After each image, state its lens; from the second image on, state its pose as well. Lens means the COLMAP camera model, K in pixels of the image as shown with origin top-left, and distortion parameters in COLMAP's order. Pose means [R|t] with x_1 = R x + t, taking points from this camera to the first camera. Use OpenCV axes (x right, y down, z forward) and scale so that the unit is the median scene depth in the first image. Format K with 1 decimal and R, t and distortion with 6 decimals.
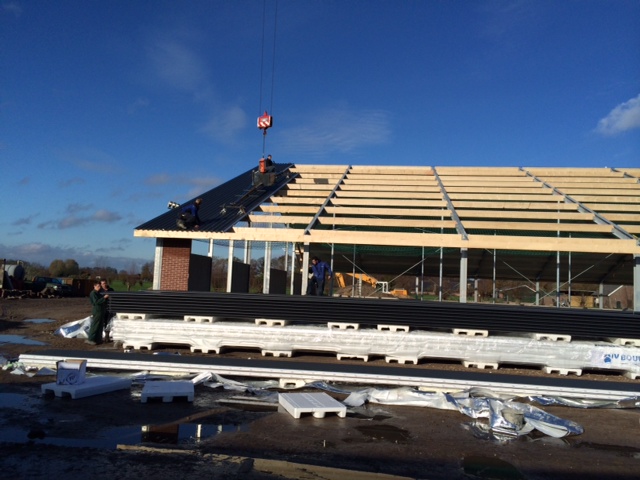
lens RADIAL K [[544.2, 0, 320.0], [0, 544.2, 240.0], [0, 0, 1]] dist [0.044445, -0.008362]
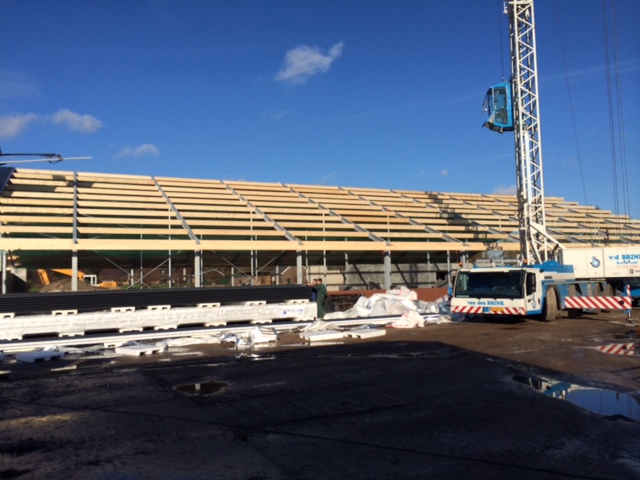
lens RADIAL K [[544.2, 0, 320.0], [0, 544.2, 240.0], [0, 0, 1]] dist [0.044445, -0.008362]
pose [[0.848044, -0.029669, 0.529094, -0.246590], [0.016483, 0.999425, 0.029624, -0.052866], [-0.529669, -0.016401, 0.848046, -0.441005]]
